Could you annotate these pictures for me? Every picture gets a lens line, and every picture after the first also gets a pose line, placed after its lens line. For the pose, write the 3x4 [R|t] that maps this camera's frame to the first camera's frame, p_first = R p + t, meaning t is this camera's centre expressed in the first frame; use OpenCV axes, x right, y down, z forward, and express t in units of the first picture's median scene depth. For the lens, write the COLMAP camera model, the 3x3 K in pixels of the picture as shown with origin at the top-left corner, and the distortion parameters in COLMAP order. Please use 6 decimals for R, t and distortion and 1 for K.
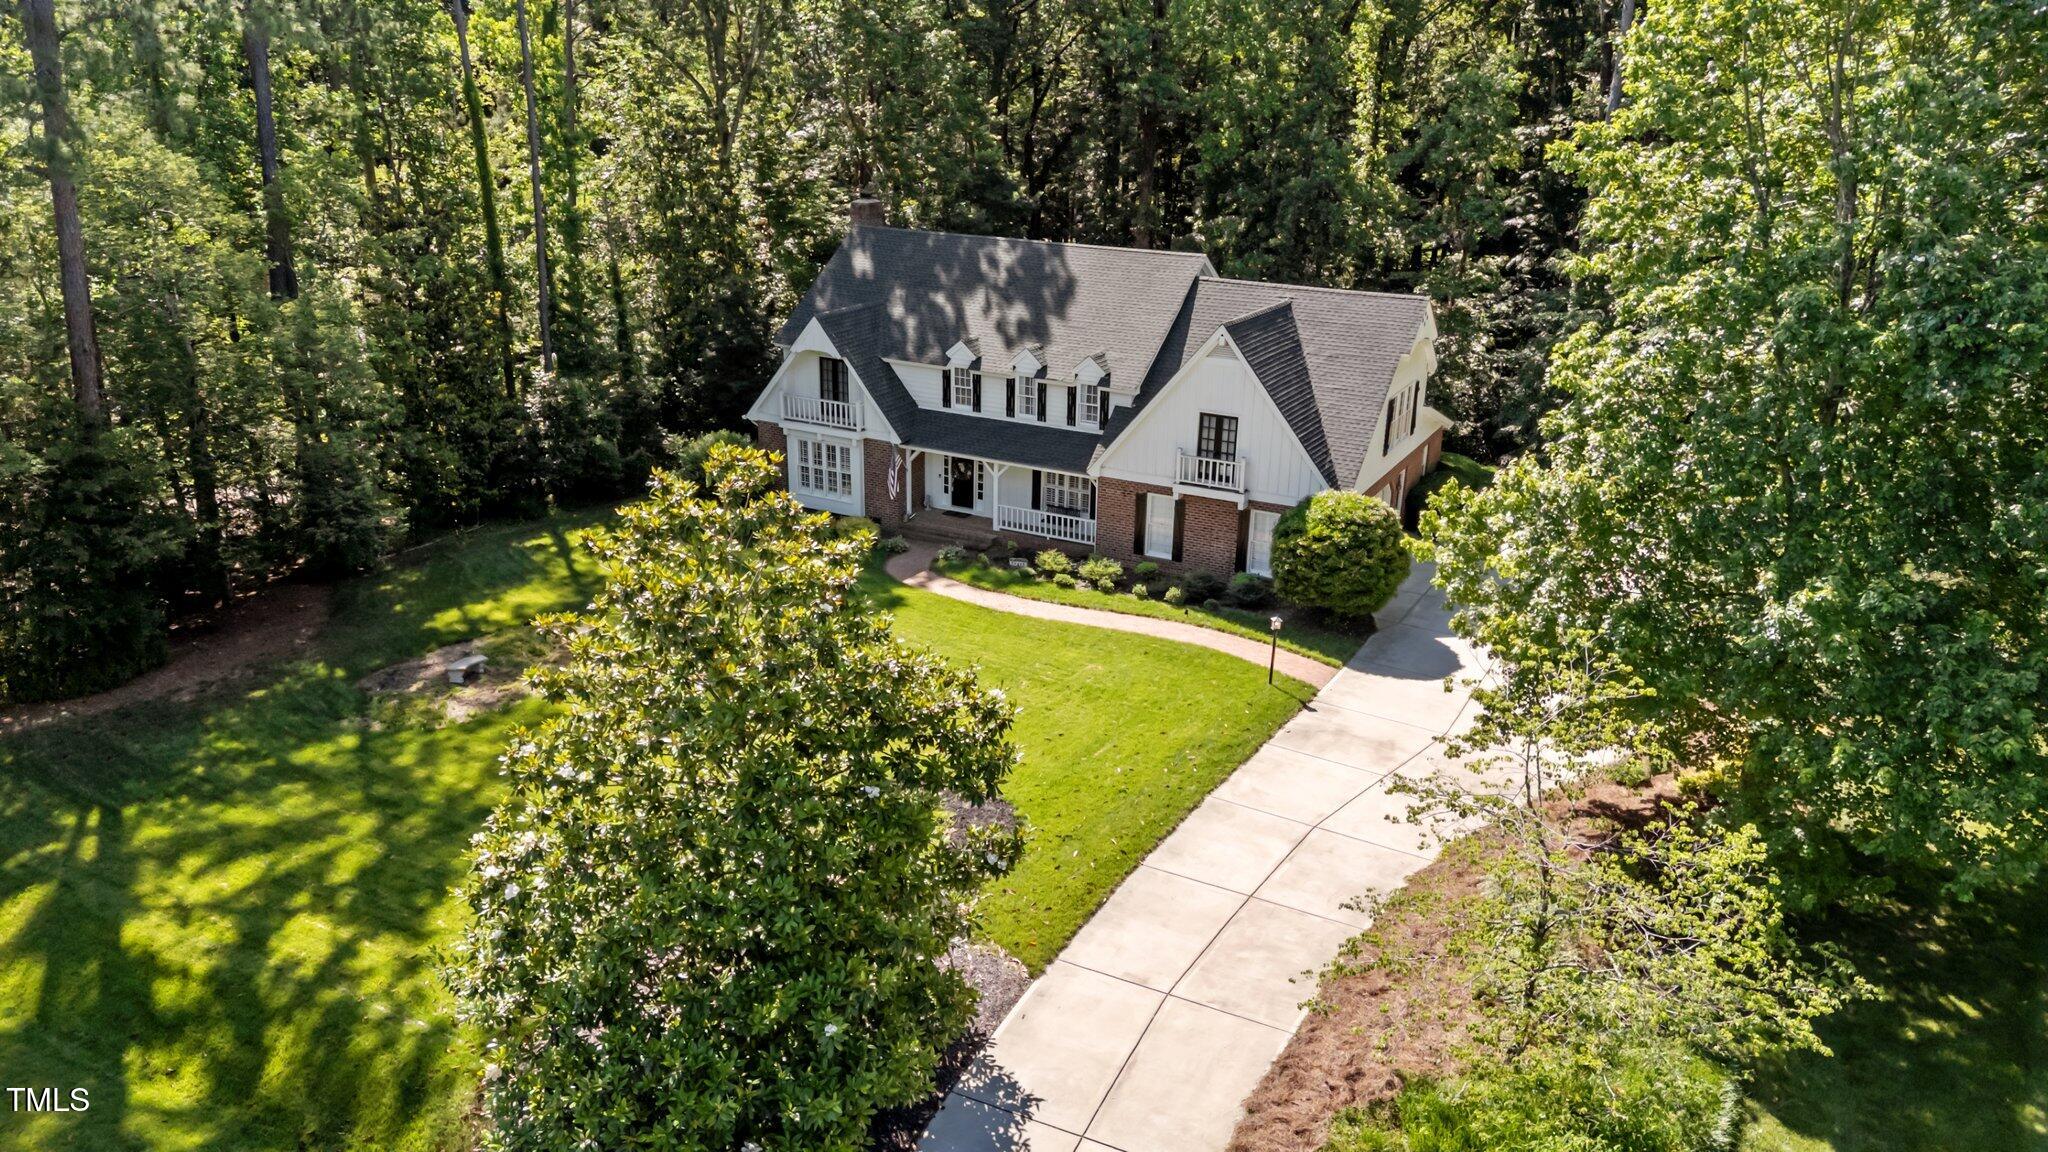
lens RADIAL K [[1507.6, 0, 1031.2], [0, 1507.6, 558.1], [0, 0, 1]] dist [0.046890, -0.046355]
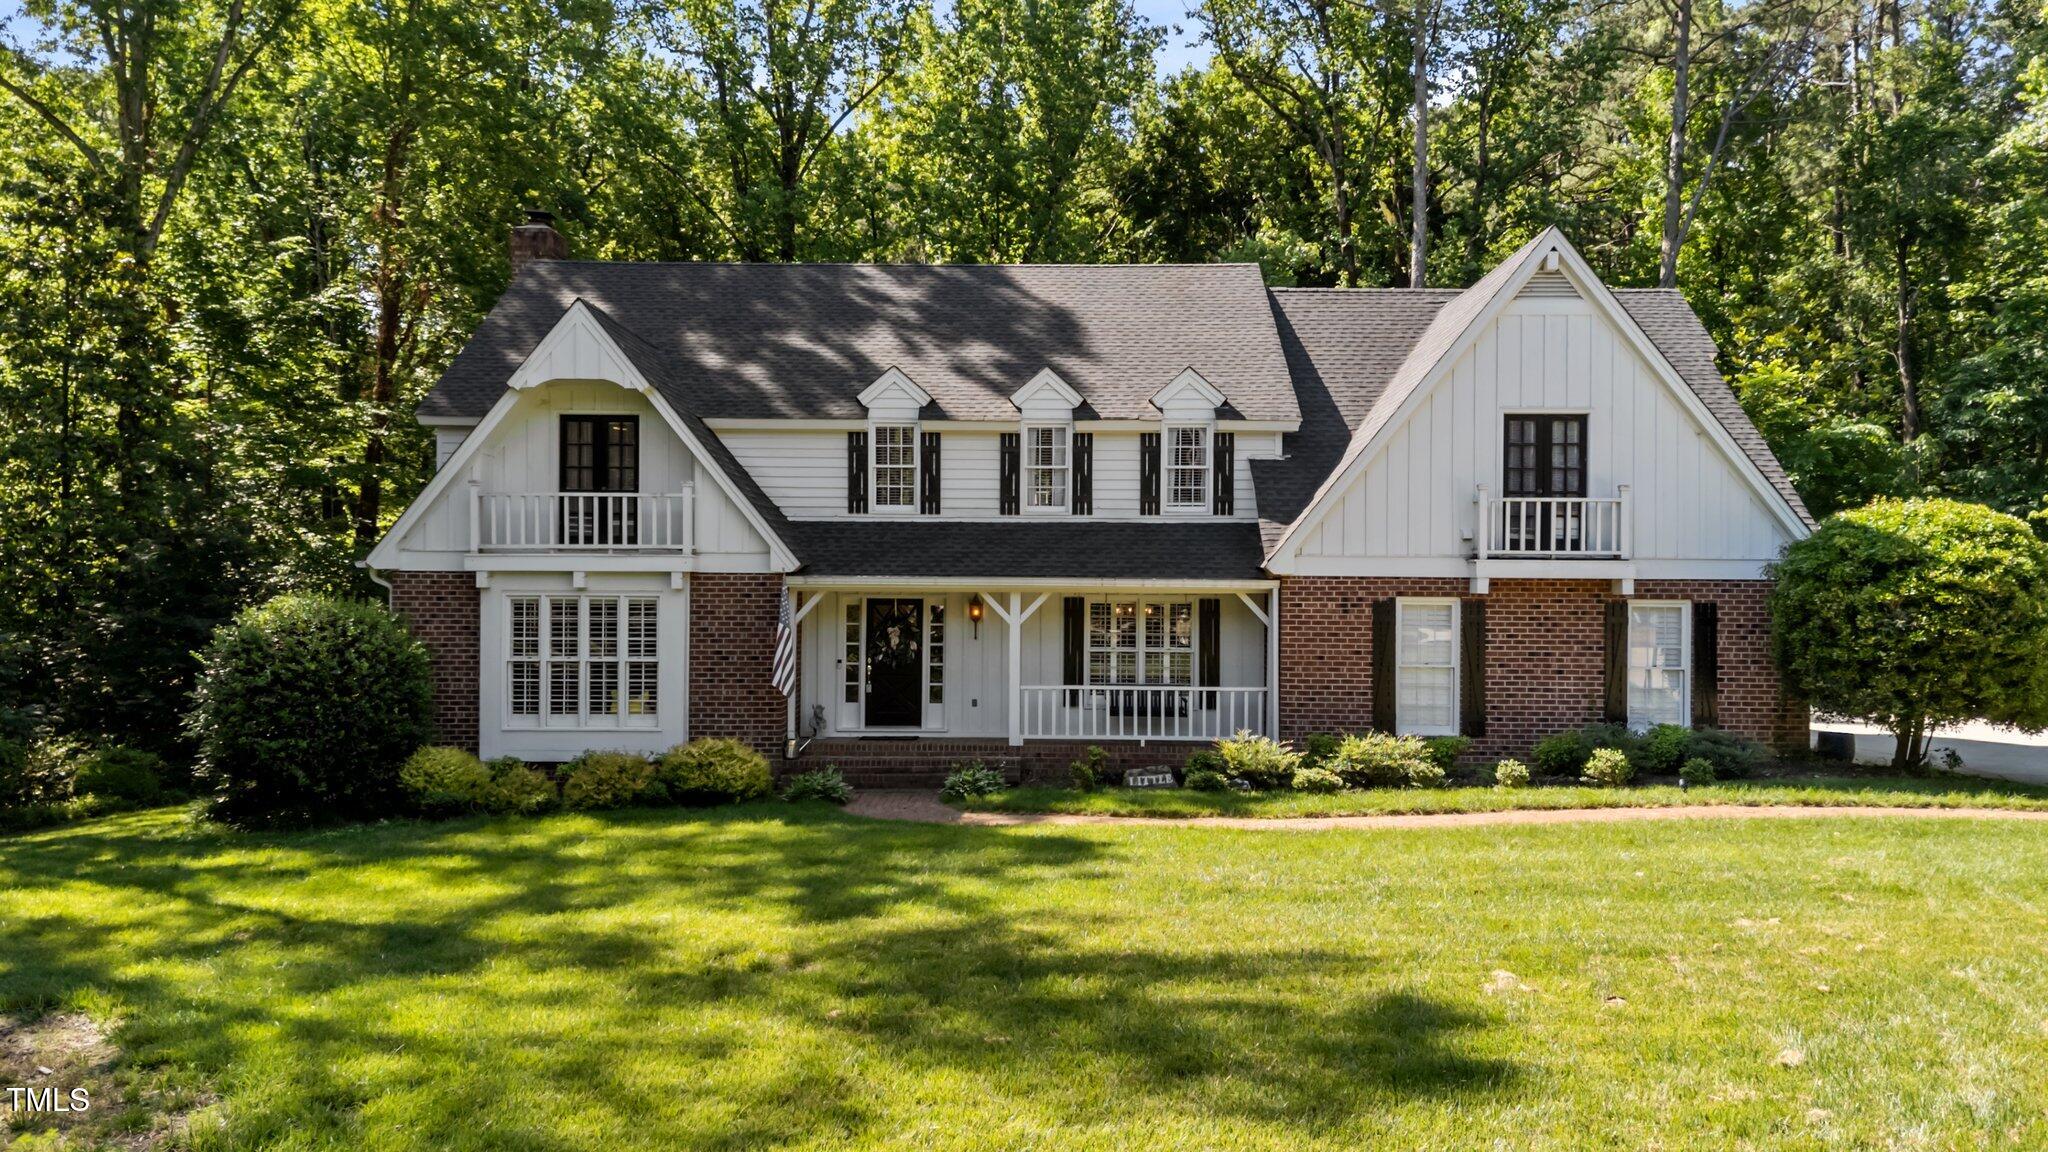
lens RADIAL K [[1507.6, 0, 1013.3], [0, 1507.6, 565.5], [0, 0, 1]] dist [0.046890, -0.046355]
pose [[0.889564, -0.013514, 0.456610, -0.235540], [0.159756, 0.945647, -0.283247, 0.059772], [-0.427964, 0.324913, 0.843373, 0.600143]]
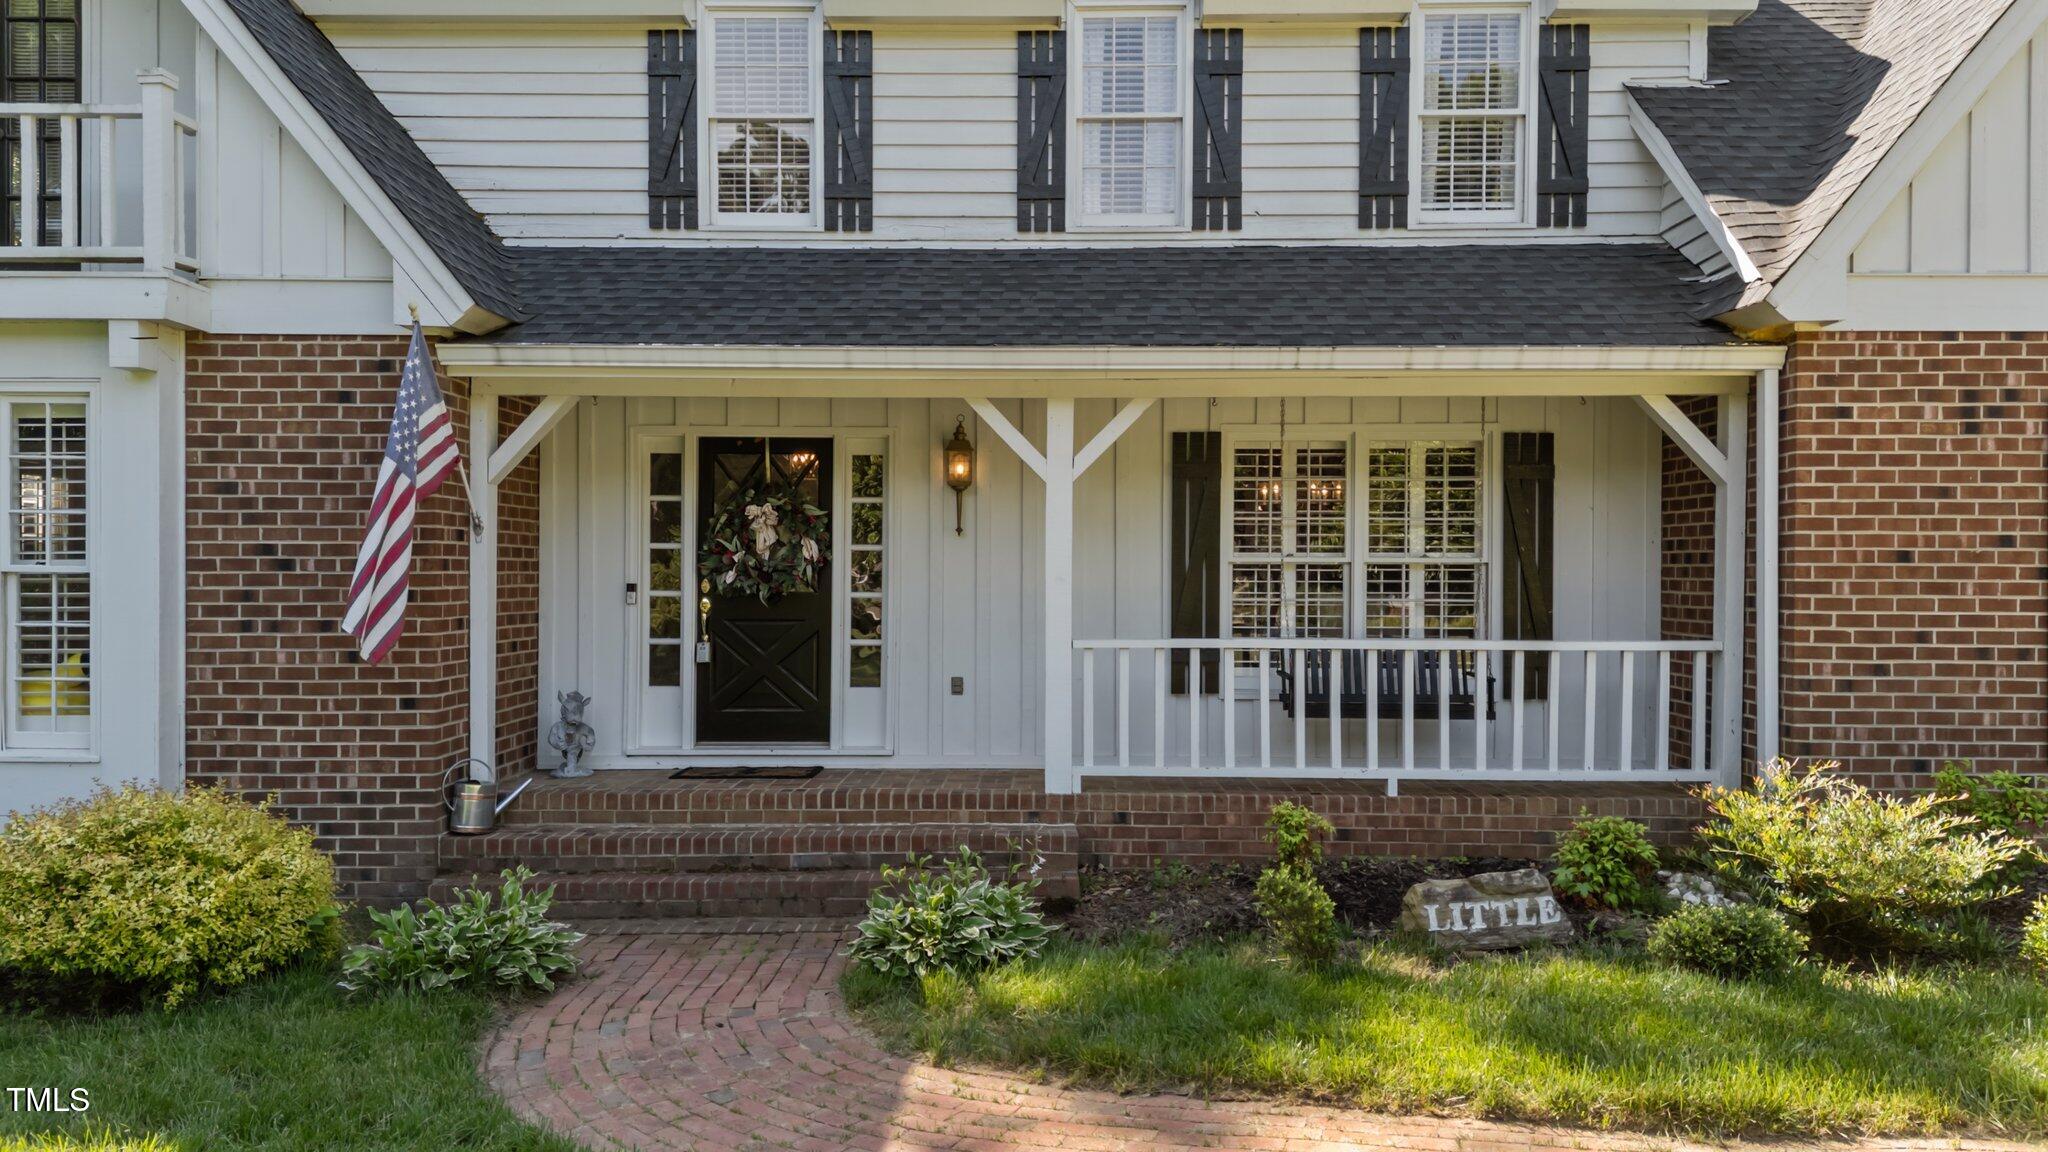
lens RADIAL K [[1507.6, 0, 1003.5], [0, 1507.6, 592.7], [0, 0, 1]] dist [0.046890, -0.046355]
pose [[0.891406, -0.025084, 0.452510, -0.110906], [0.161832, 0.950258, -0.266119, 0.004839], [-0.423326, 0.310451, 0.851126, 0.851395]]
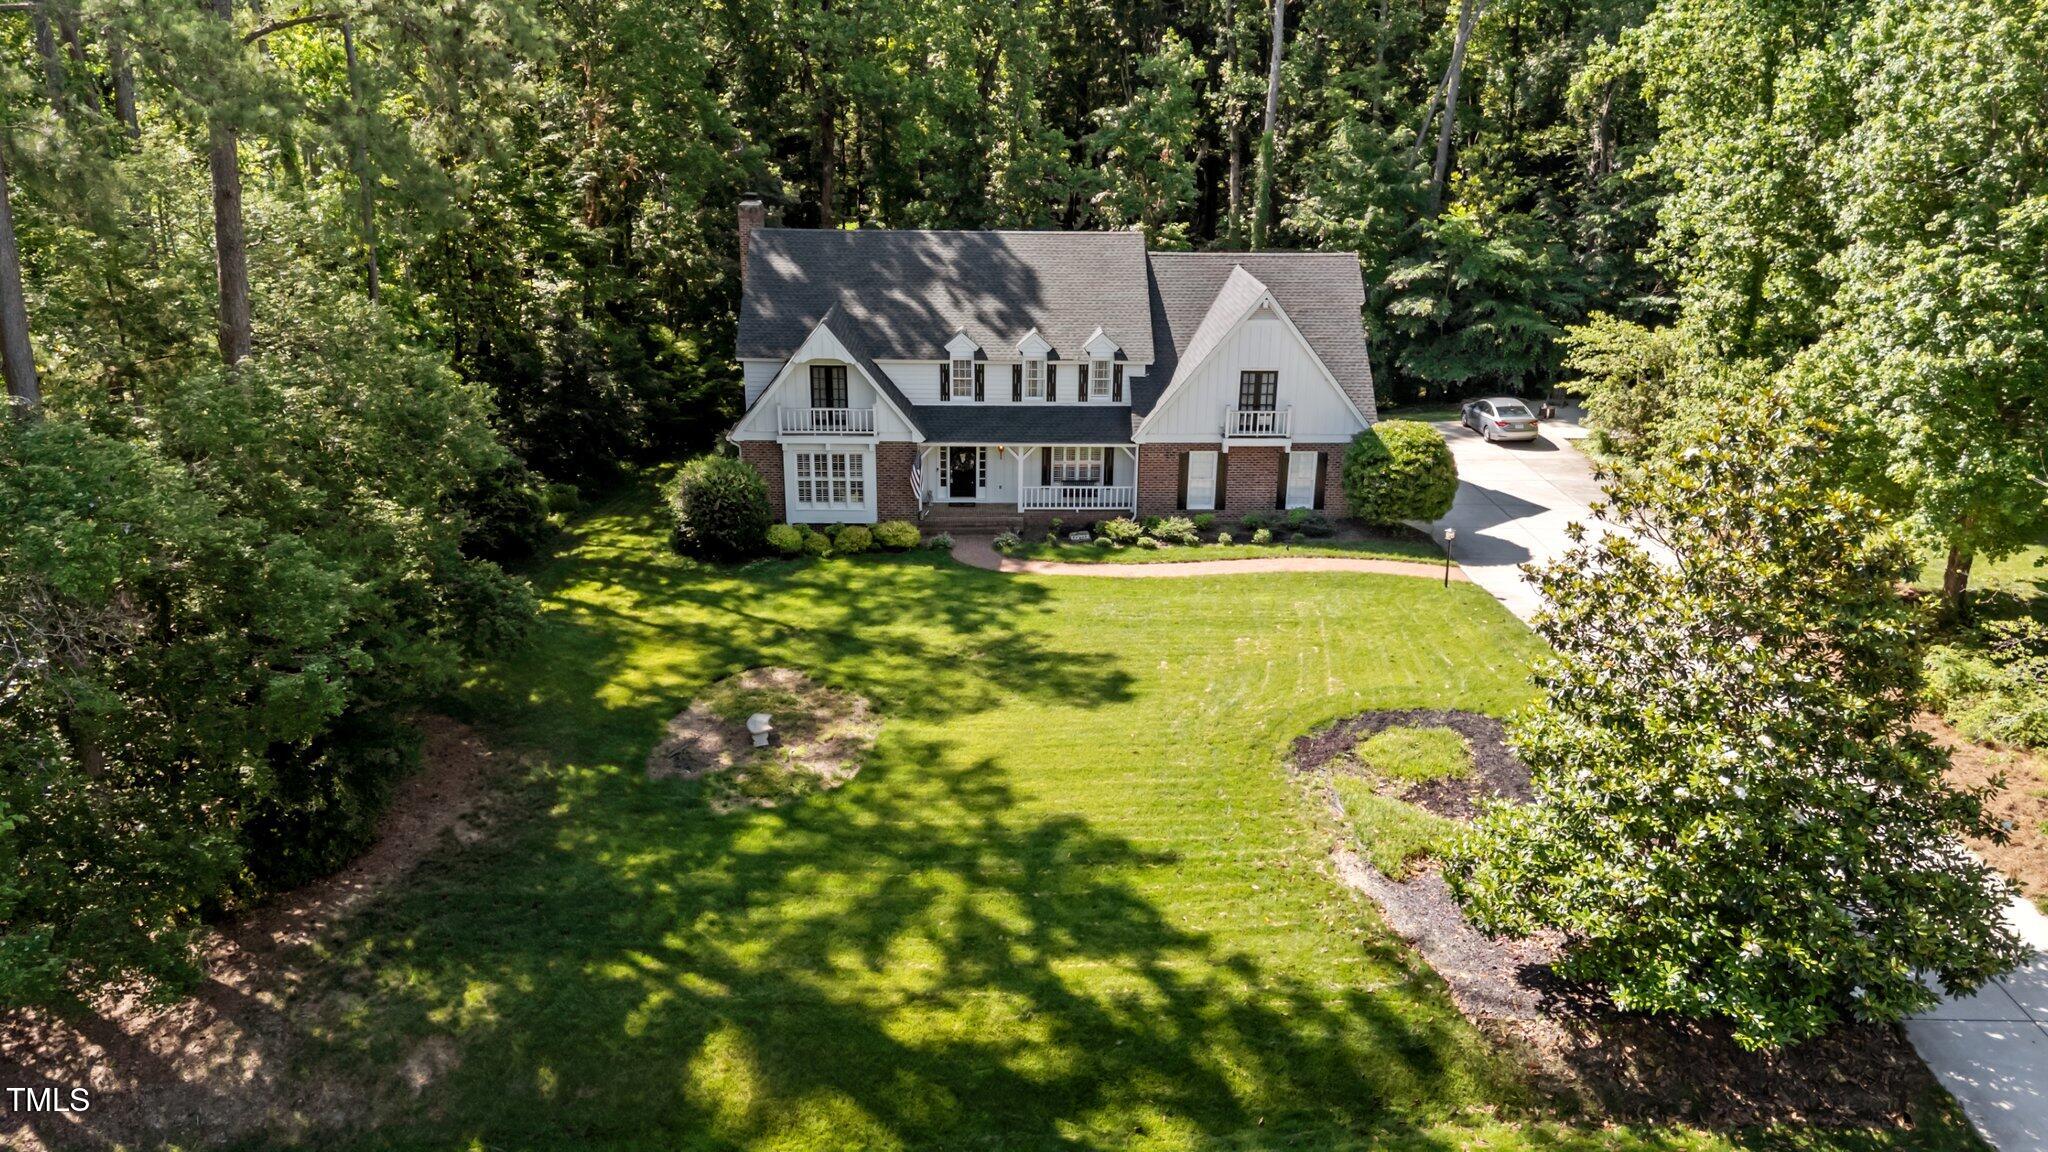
lens RADIAL K [[1507.6, 0, 1005.1], [0, 1507.6, 554.6], [0, 0, 1]] dist [0.046890, -0.046355]
pose [[0.875511, -0.169272, 0.452578, -0.509716], [0.166640, 0.984943, 0.046021, -0.039456], [-0.453553, 0.035126, 0.890537, 0.087030]]
